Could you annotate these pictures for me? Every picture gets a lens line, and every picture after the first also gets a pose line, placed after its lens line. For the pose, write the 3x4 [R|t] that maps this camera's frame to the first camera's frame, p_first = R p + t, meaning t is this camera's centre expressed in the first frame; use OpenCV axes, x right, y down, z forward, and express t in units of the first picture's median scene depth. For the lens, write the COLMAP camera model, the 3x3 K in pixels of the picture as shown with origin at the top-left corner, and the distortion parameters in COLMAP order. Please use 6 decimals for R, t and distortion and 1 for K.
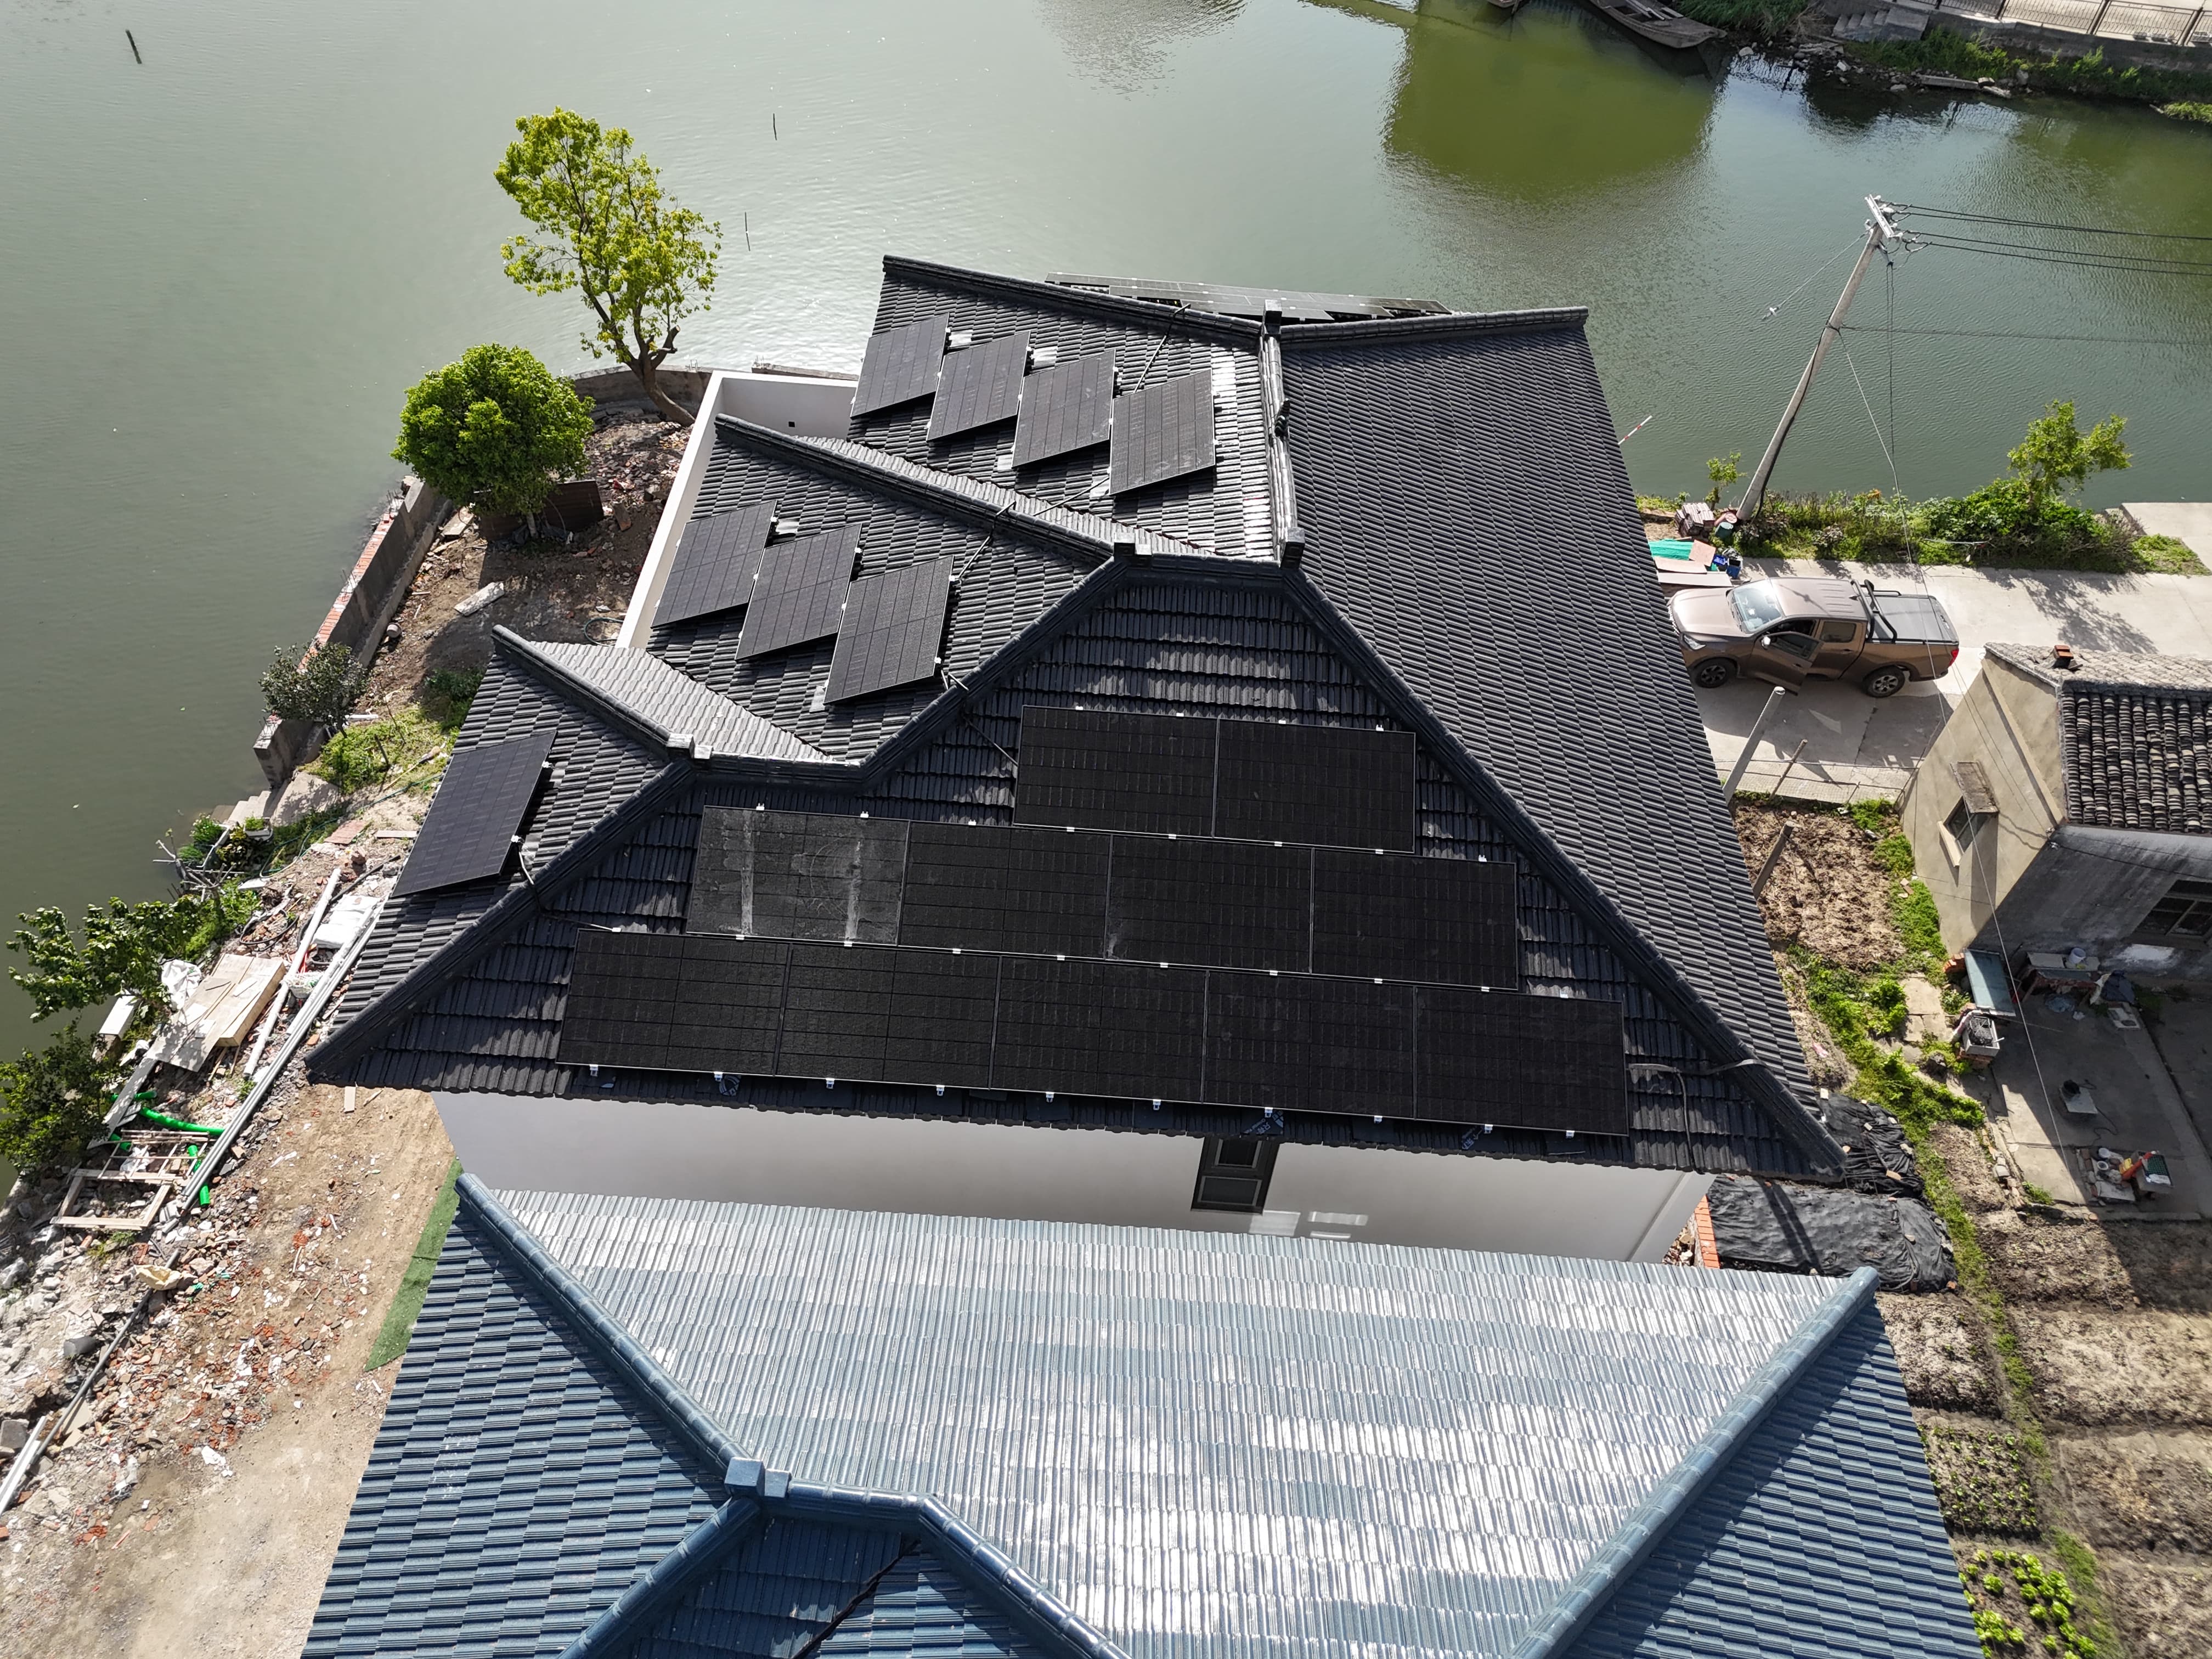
lens RADIAL K [[1625.3, 0, 1107.3], [0, 1625.3, 832.5], [0, 0, 1]] dist [0.067817, -0.058103]
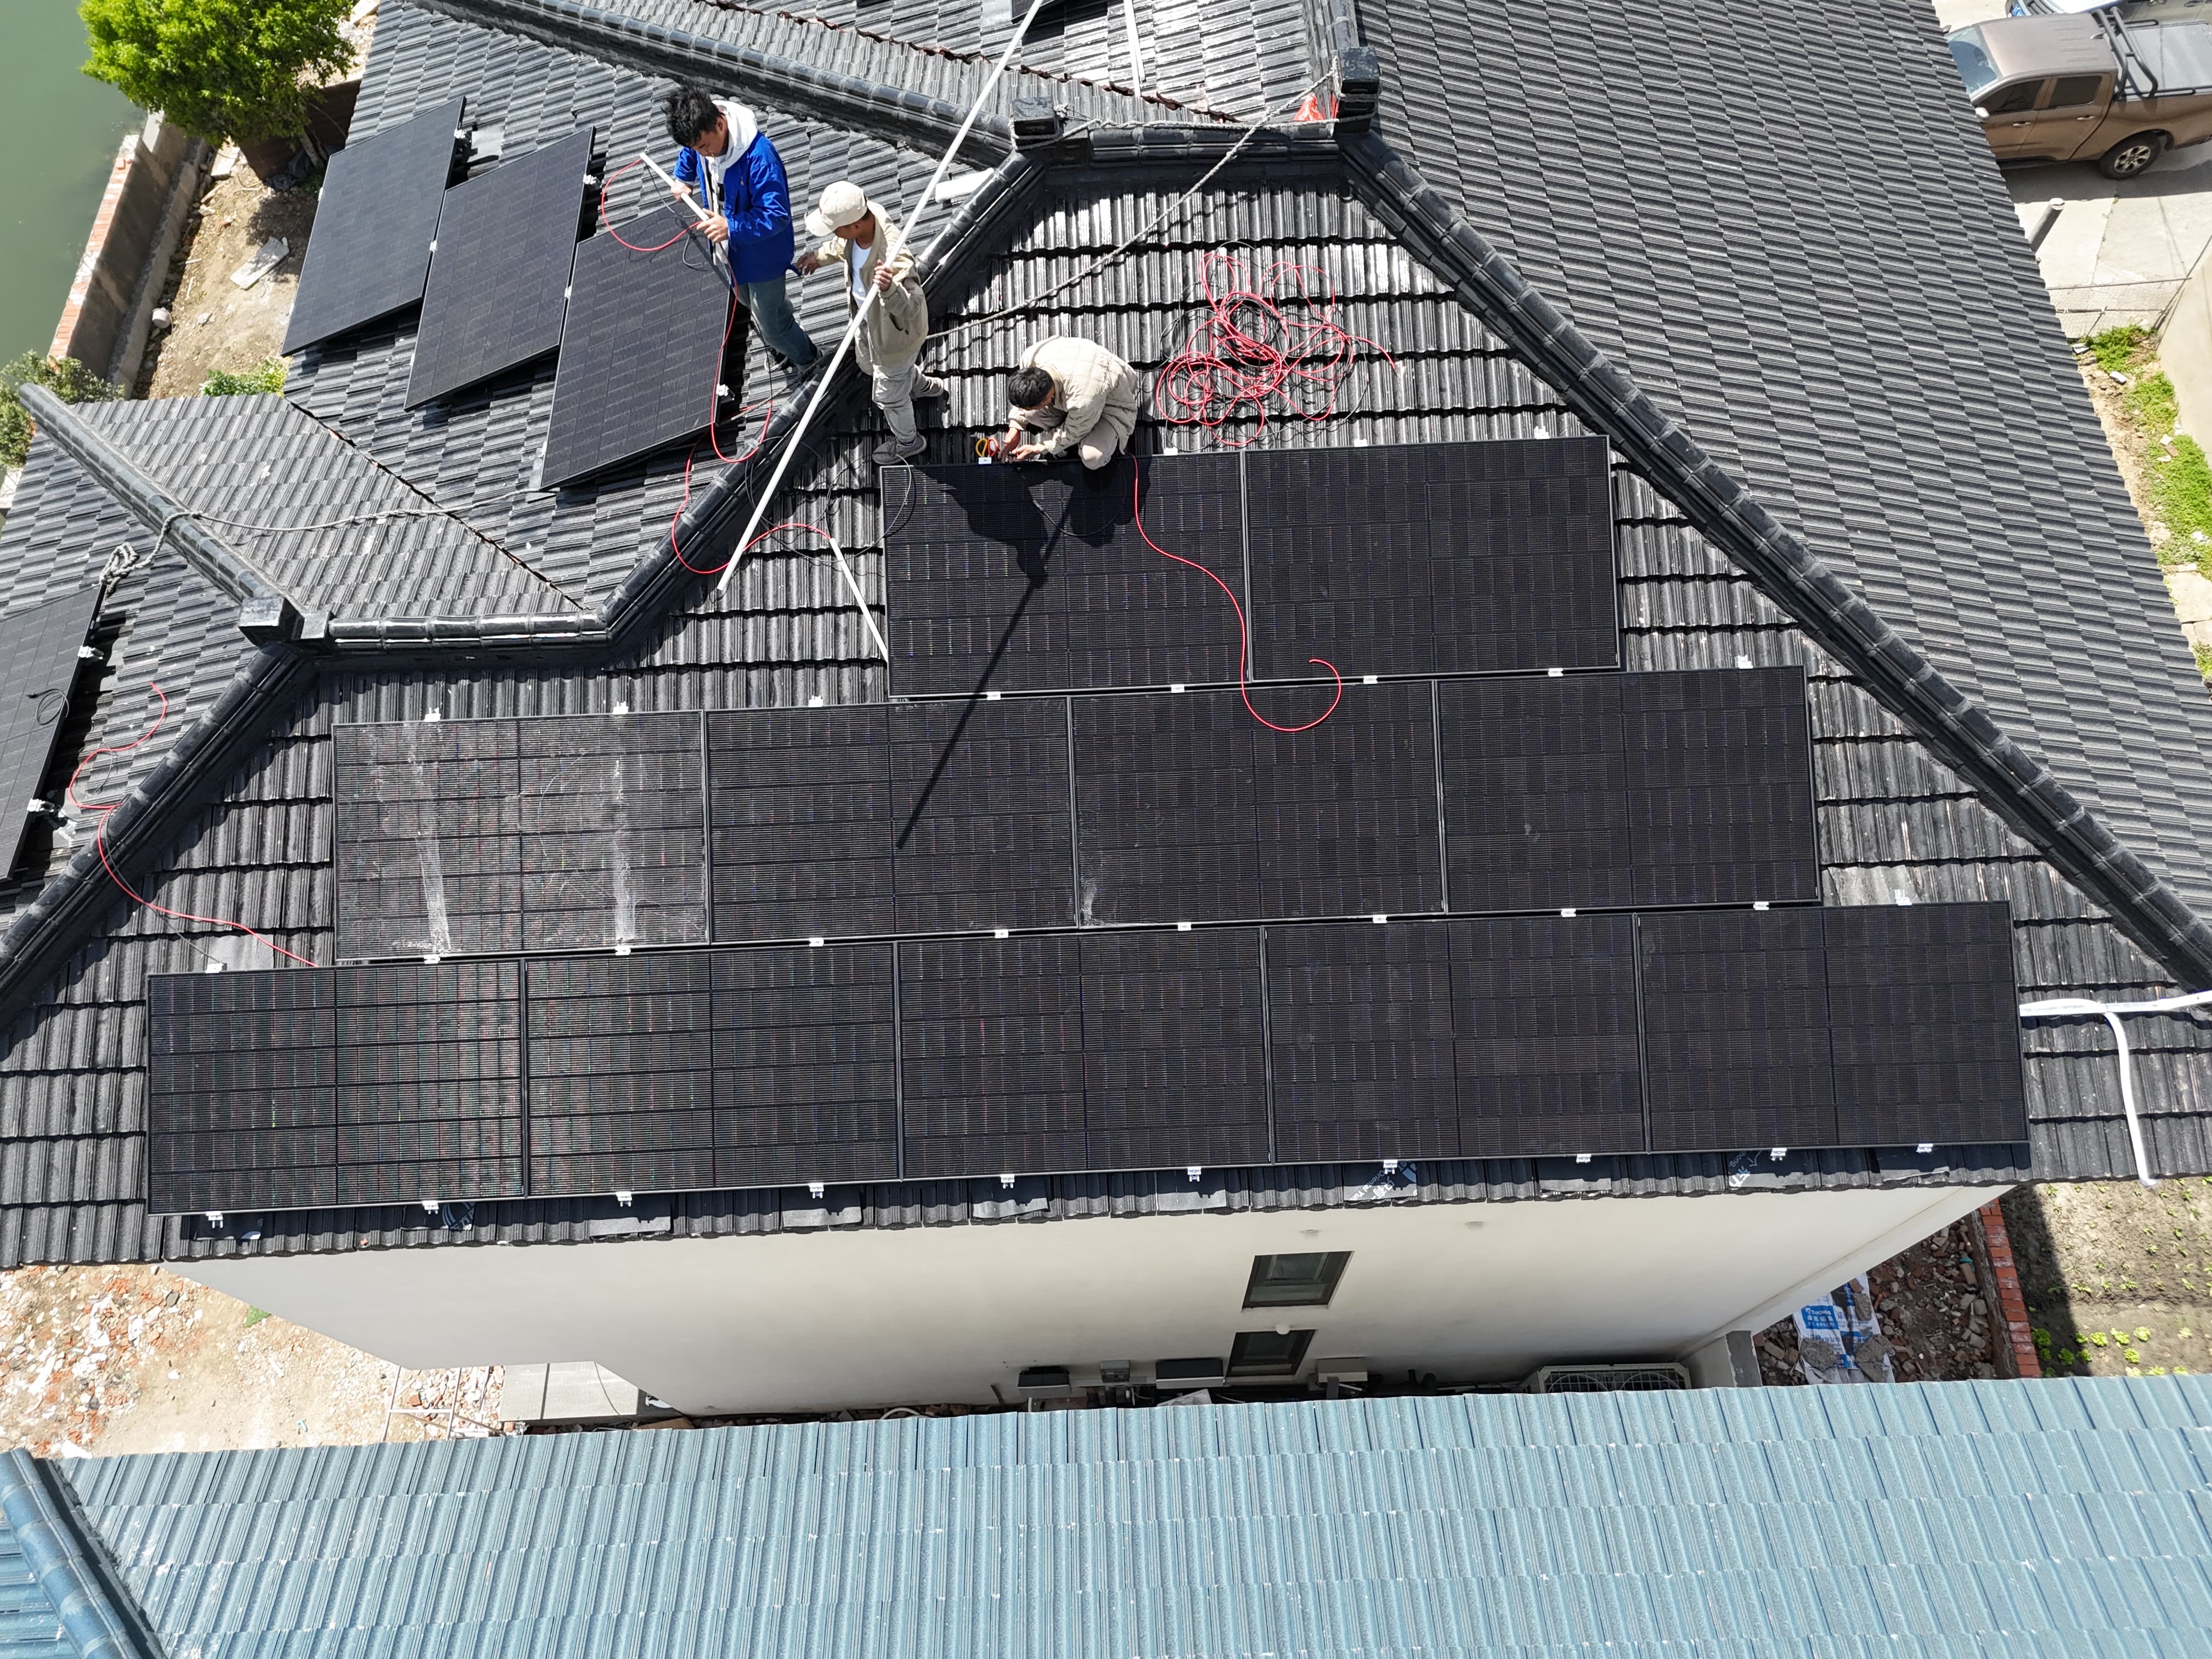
lens RADIAL K [[1625.3, 0, 1107.2], [0, 1625.3, 828.8], [0, 0, 1]] dist [0.067817, -0.058103]
pose [[0.993783, -0.102472, -0.043527, 0.025675], [0.110196, 0.961073, 0.253367, -0.068169], [0.015869, -0.256589, 0.966390, 0.326291]]
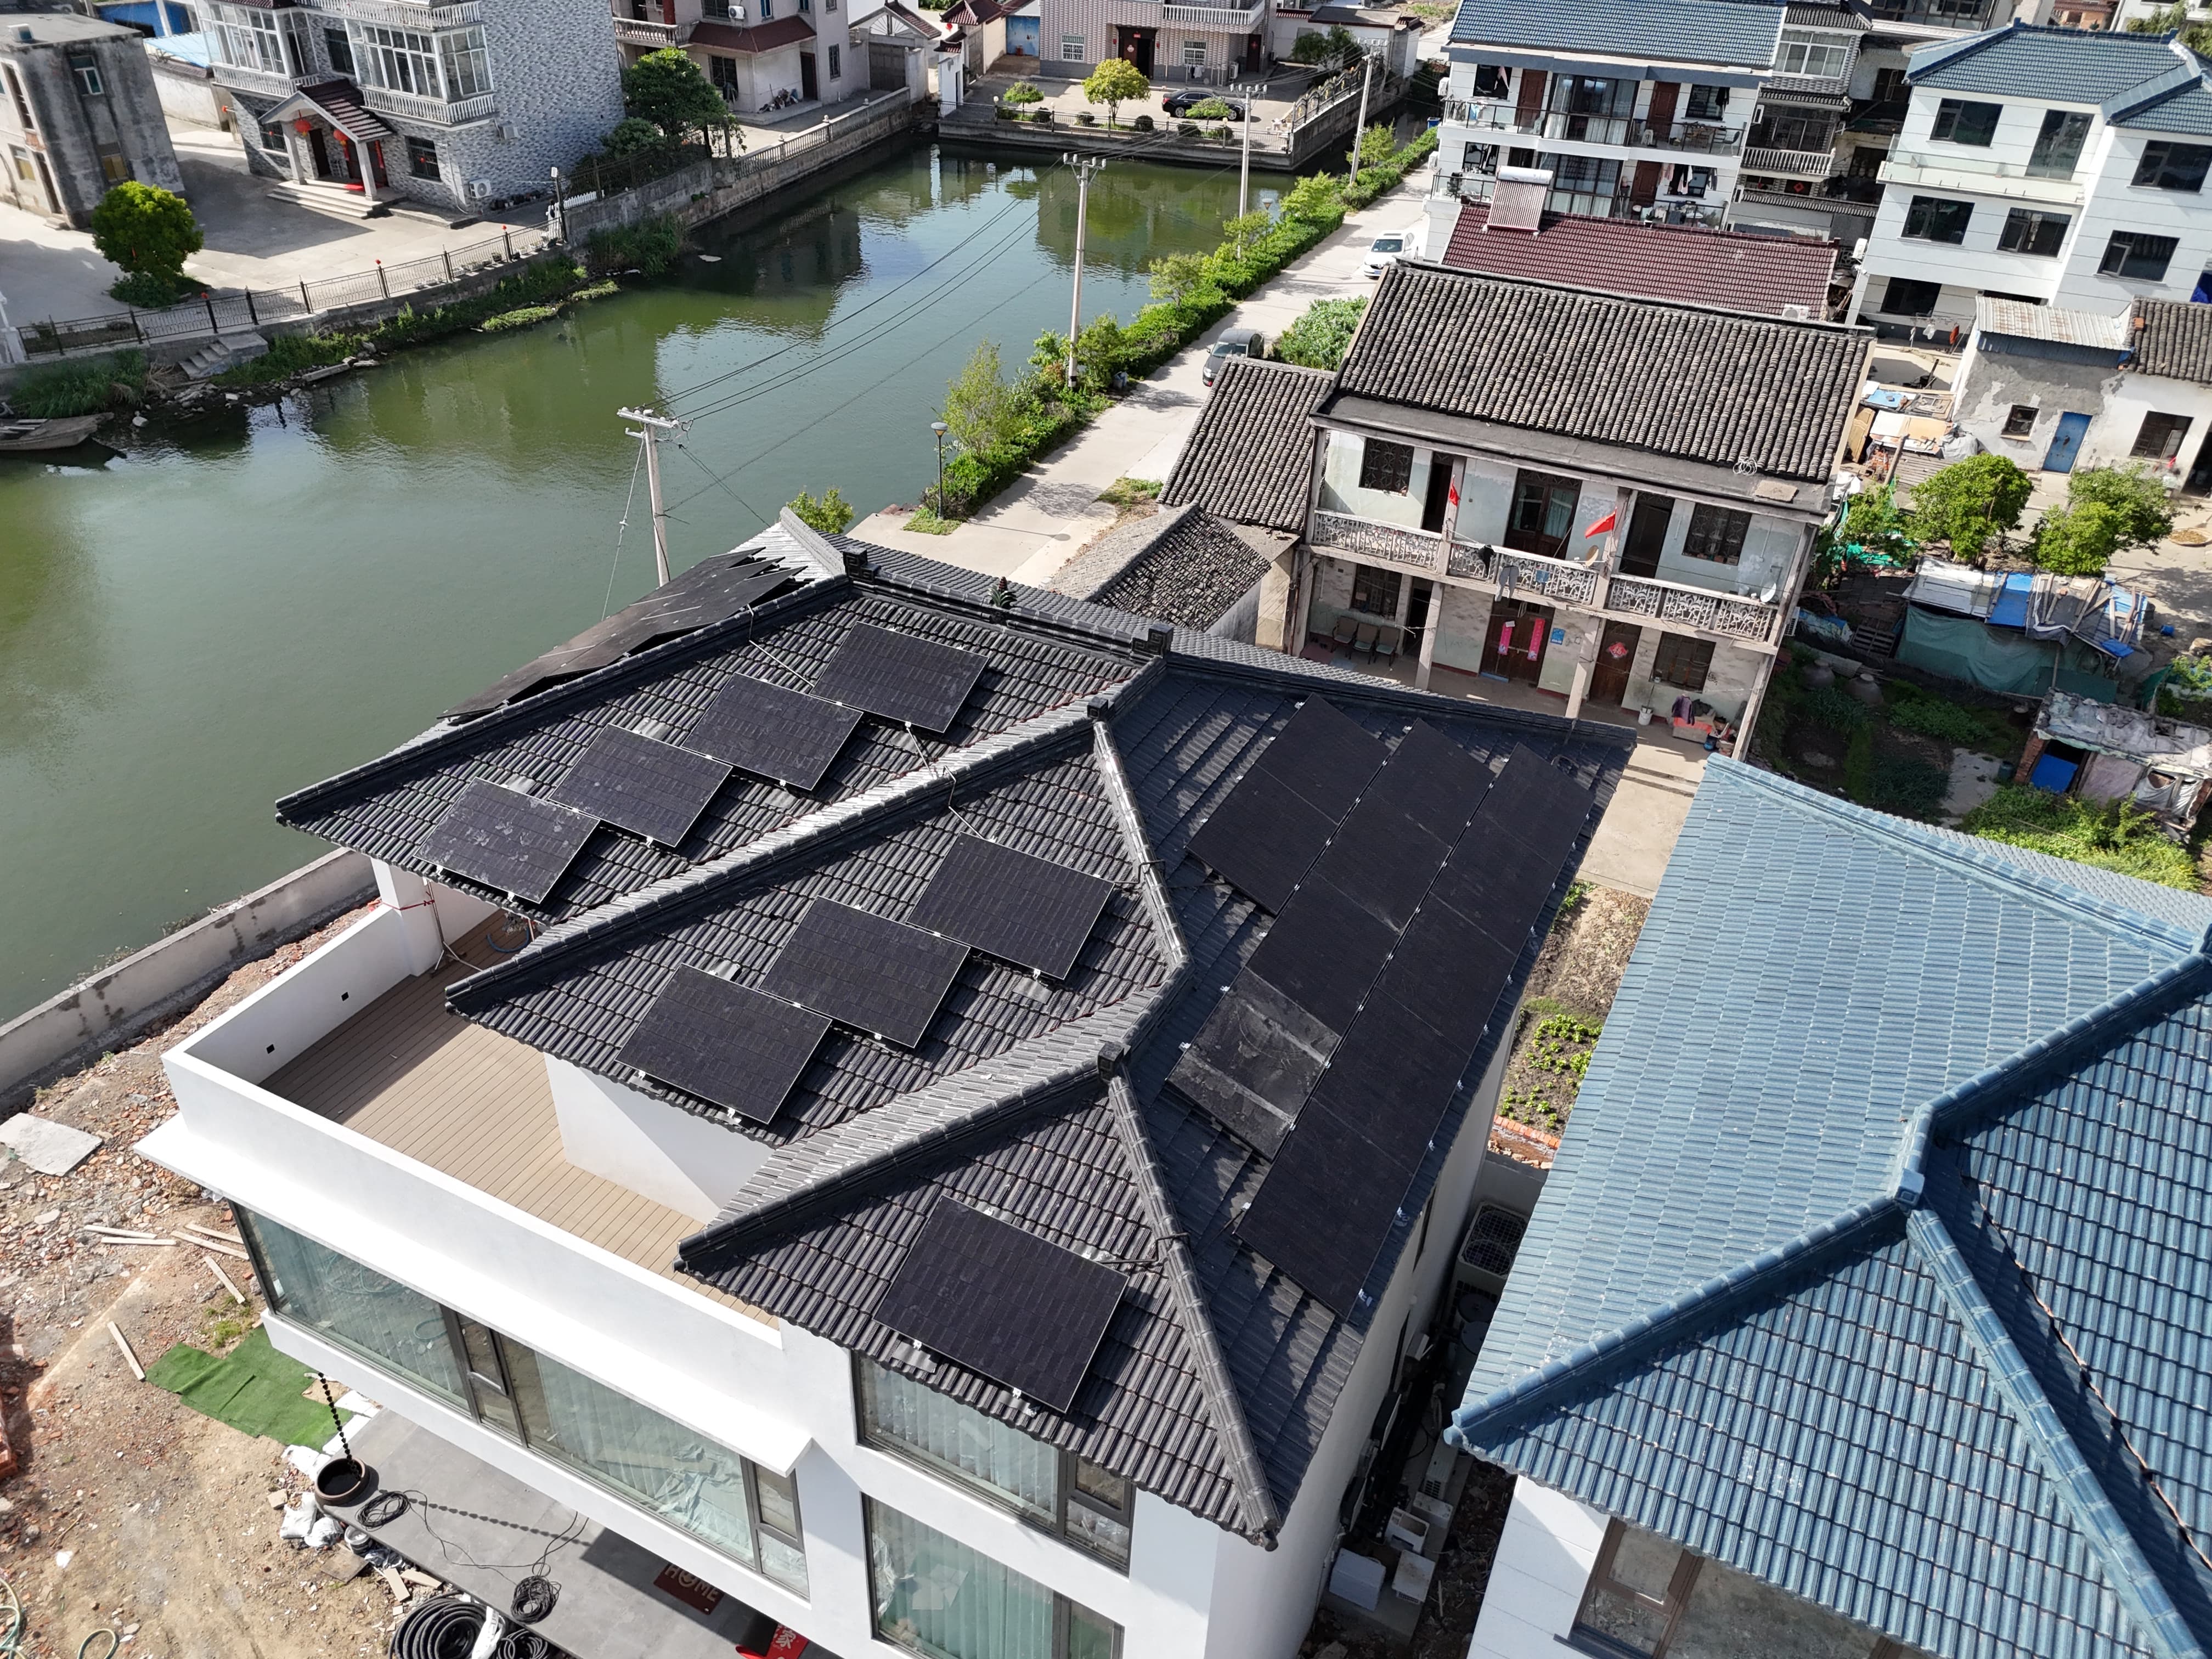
lens RADIAL K [[1625.3, 0, 1110.2], [0, 1625.3, 831.0], [0, 0, 1]] dist [0.067817, -0.058103]
pose [[0.418572, -0.557551, 0.716892, -0.642802], [0.665724, 0.725294, 0.175389, -0.234127], [-0.617745, 0.403839, 0.674763, 0.203156]]
